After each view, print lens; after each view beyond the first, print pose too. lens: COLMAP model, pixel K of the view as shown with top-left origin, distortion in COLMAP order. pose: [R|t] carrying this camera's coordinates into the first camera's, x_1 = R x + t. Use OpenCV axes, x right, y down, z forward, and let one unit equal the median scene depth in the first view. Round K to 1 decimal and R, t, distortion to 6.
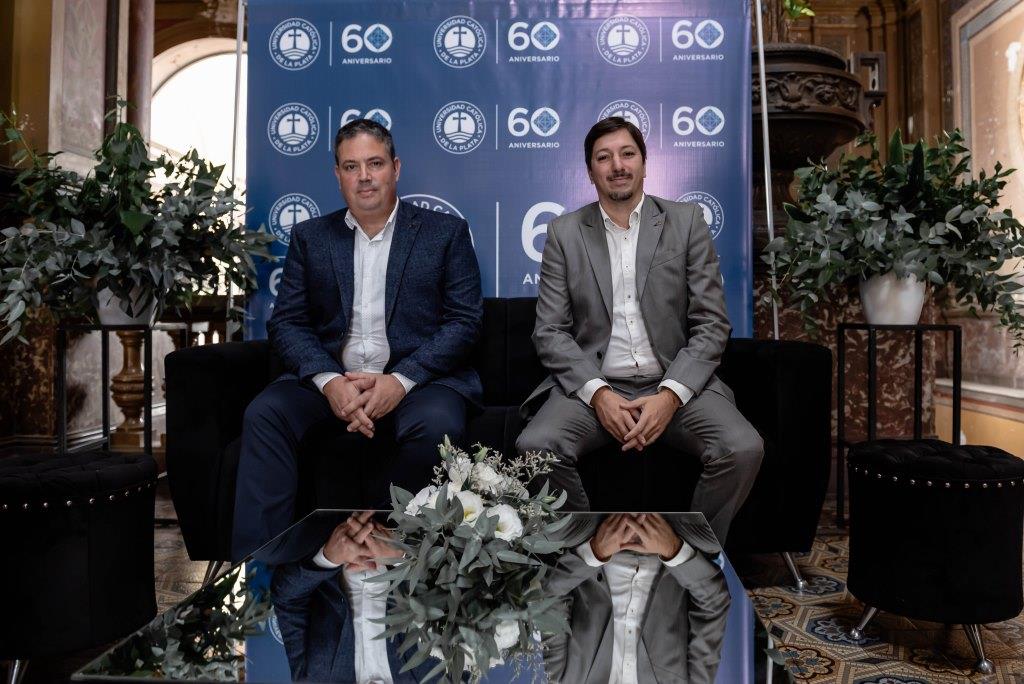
lens RADIAL K [[749.1, 0, 578.1], [0, 749.1, 319.5], [0, 0, 1]] dist [-0.050150, -0.001751]
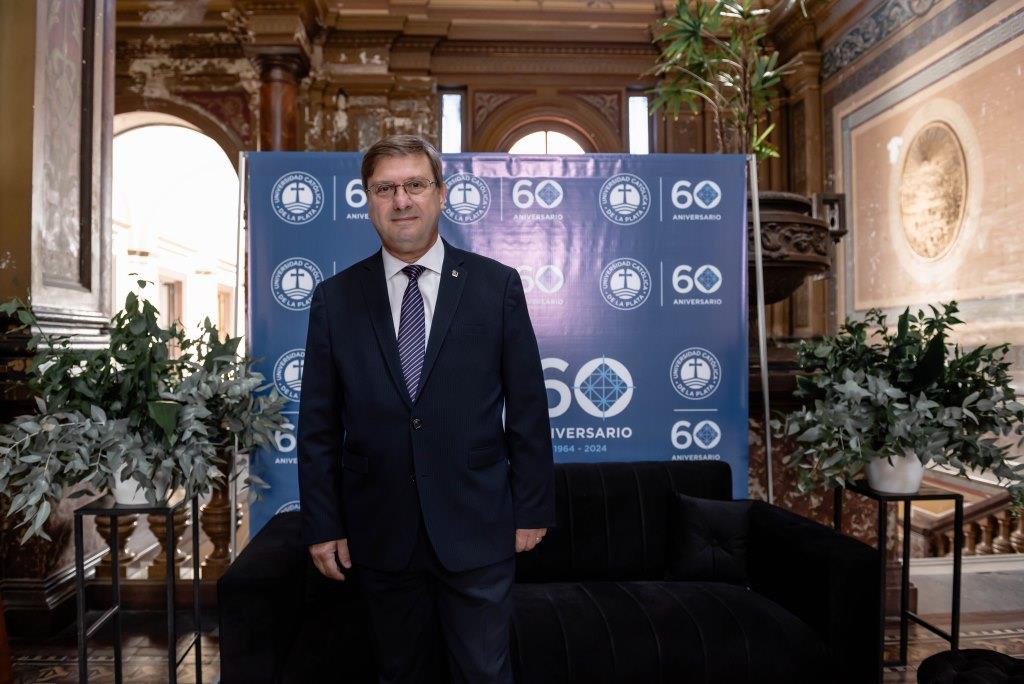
lens RADIAL K [[681.0, 0, 490.5], [0, 681.0, 347.0], [0, 0, 1]] dist [-0.051332, -0.001447]
pose [[0.998636, -0.002559, 0.052148, -0.176732], [0.002368, 0.999990, 0.003720, -0.179263], [-0.052157, -0.003592, 0.998632, 0.077419]]
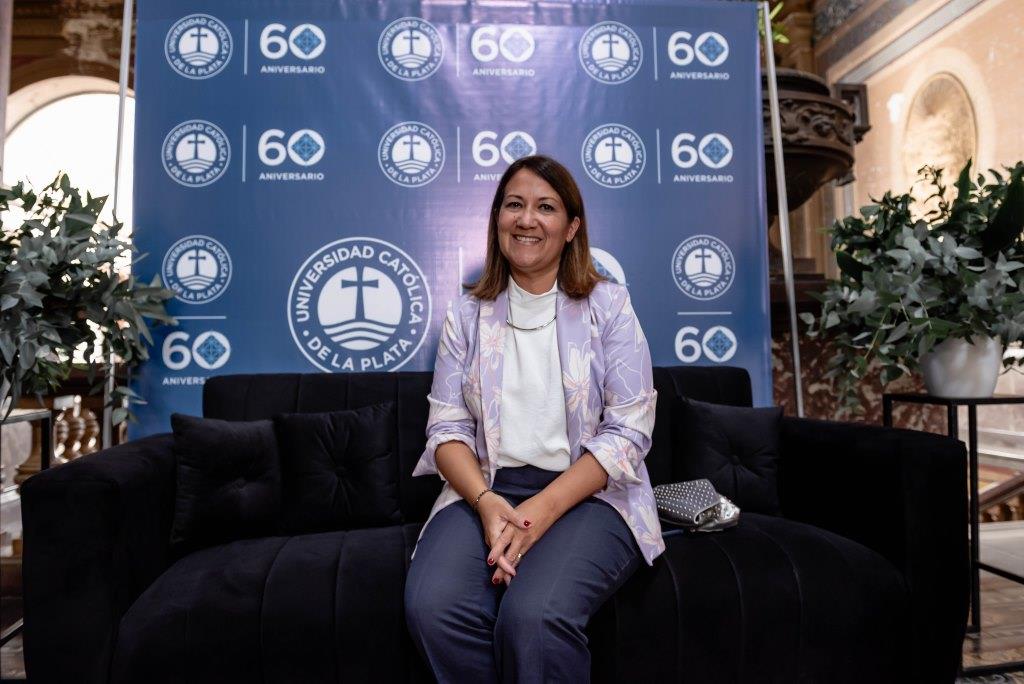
lens RADIAL K [[713.7, 0, 500.9], [0, 713.7, 328.6], [0, 0, 1]] dist [-0.050113, -0.002998]
pose [[0.995251, -0.009188, 0.096910, -0.142526], [0.013629, 0.998882, -0.045270, -0.036066], [-0.096386, 0.046376, 0.994263, 0.248251]]
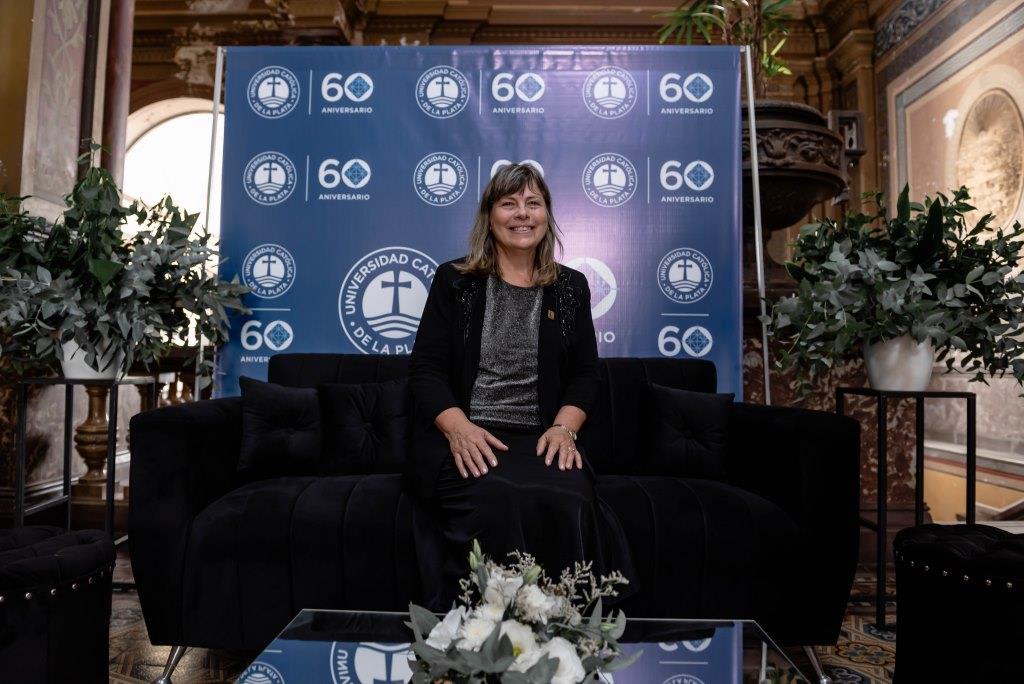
lens RADIAL K [[697.1, 0, 506.8], [0, 697.1, 337.8], [0, 0, 1]] dist [-0.050746, -0.001258]
pose [[0.999843, 0.014479, -0.010173, -0.061873], [-0.014881, 0.999067, -0.040539, -0.015506], [0.009577, 0.040684, 0.999126, 0.106126]]
